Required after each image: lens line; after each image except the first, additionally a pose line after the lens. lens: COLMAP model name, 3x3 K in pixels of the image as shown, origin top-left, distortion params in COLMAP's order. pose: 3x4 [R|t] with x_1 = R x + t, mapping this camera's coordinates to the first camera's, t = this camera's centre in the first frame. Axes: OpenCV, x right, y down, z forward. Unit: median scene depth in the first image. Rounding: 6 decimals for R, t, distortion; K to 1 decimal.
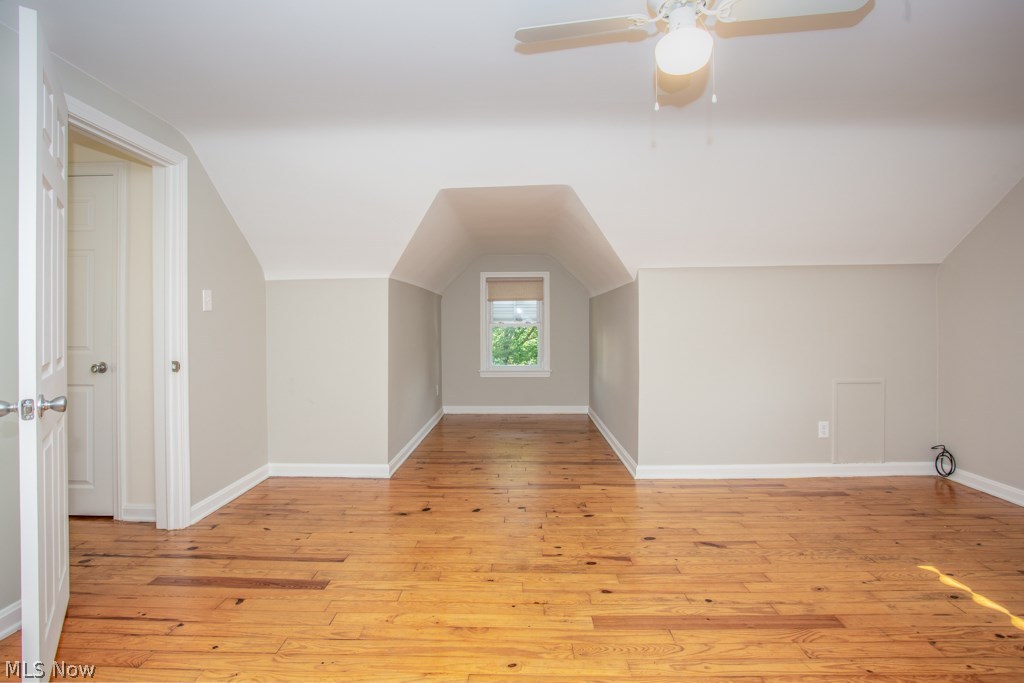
lens RADIAL K [[500.9, 0, 500.5], [0, 500.9, 336.6], [0, 0, 1]] dist [-0.075793, 0.030560]
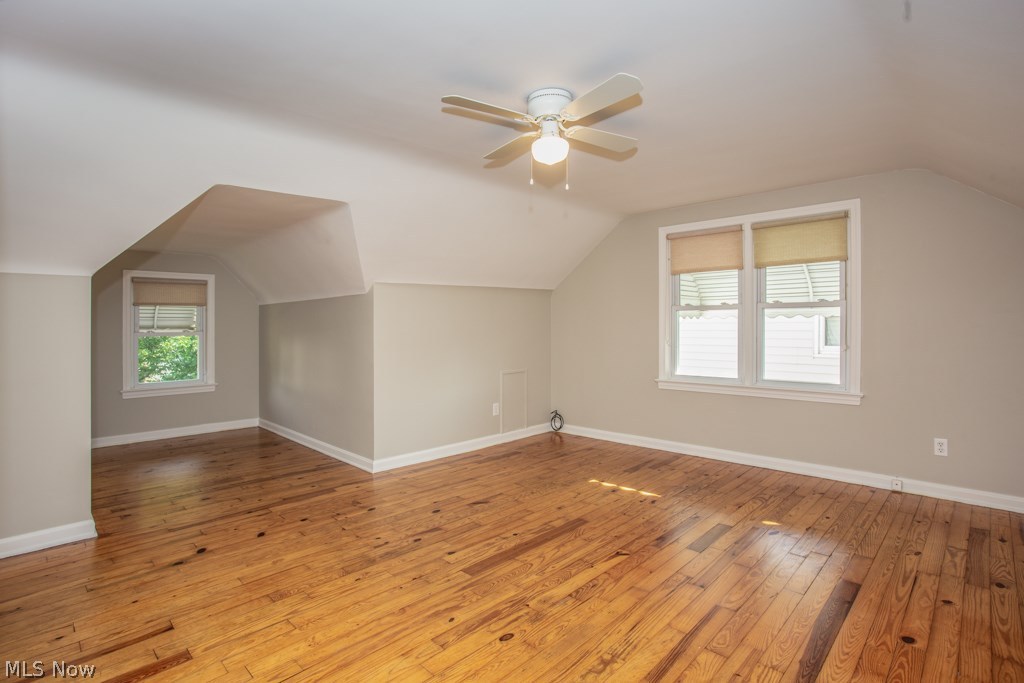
lens RADIAL K [[506.8, 0, 497.5], [0, 506.8, 337.6], [0, 0, 1]] dist [-0.073790, 0.035201]
pose [[0.689327, -0.017020, 0.724251, -0.447540], [0.022483, 0.999745, 0.002095, -0.013459], [-0.724102, 0.014839, 0.689533, 0.034452]]
